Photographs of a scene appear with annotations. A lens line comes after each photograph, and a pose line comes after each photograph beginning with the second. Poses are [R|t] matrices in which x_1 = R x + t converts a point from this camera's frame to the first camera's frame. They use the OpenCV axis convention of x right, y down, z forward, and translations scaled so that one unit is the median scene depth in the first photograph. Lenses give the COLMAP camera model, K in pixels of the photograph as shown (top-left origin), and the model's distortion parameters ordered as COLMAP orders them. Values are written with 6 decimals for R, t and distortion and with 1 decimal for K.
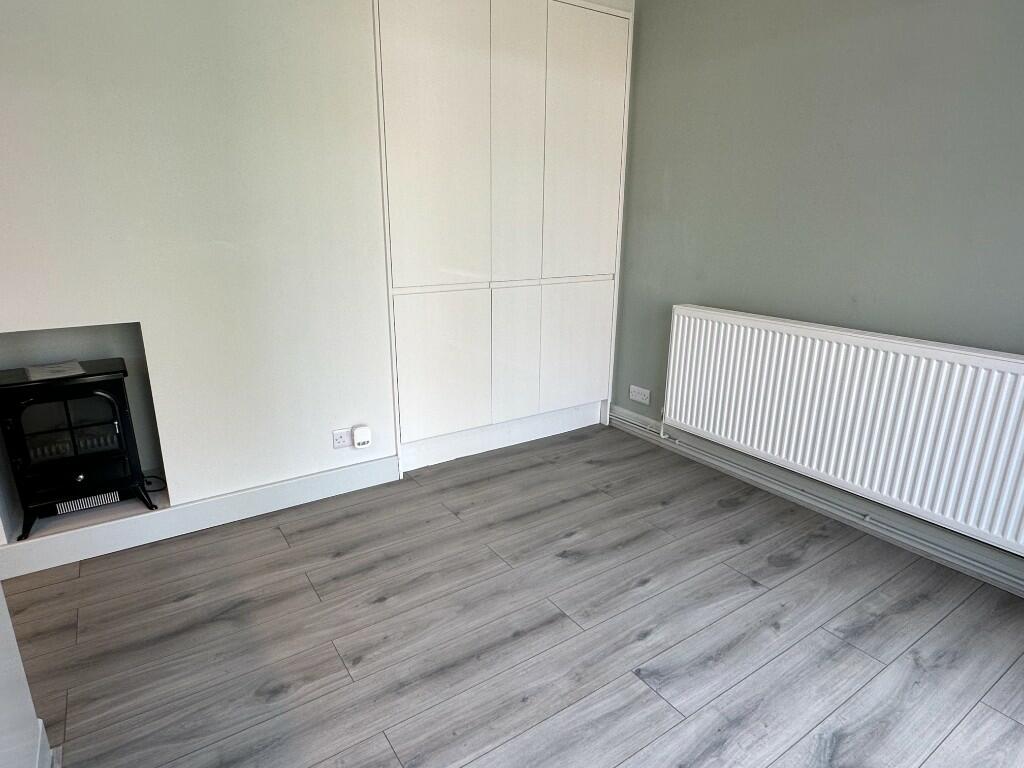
lens RADIAL K [[581.8, 0, 512.0], [0, 581.8, 384.0], [0, 0, 1]] dist [-0.000532, -0.000024]
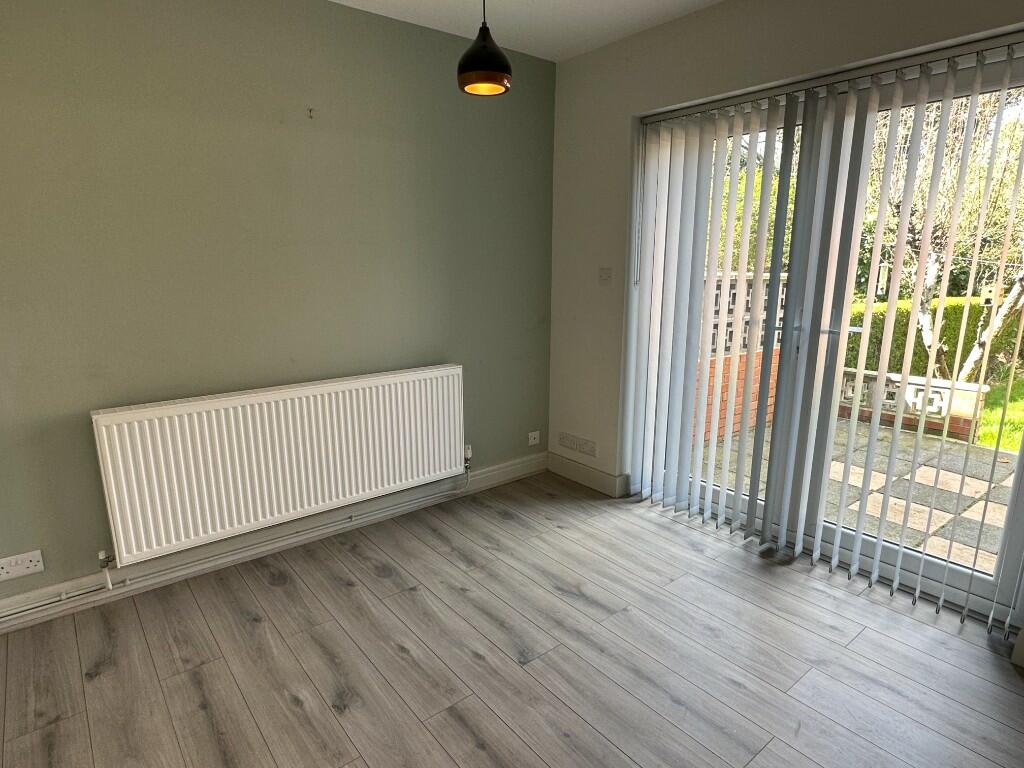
lens RADIAL K [[580.5, 0, 511.9], [0, 580.5, 392.0], [0, 0, 1]] dist [-0.004553, -0.000325]
pose [[-0.086334, -0.226592, 0.970156, -0.631490], [0.279263, 0.929248, 0.241889, -0.252471], [-0.956326, 0.291812, -0.016947, 0.663645]]
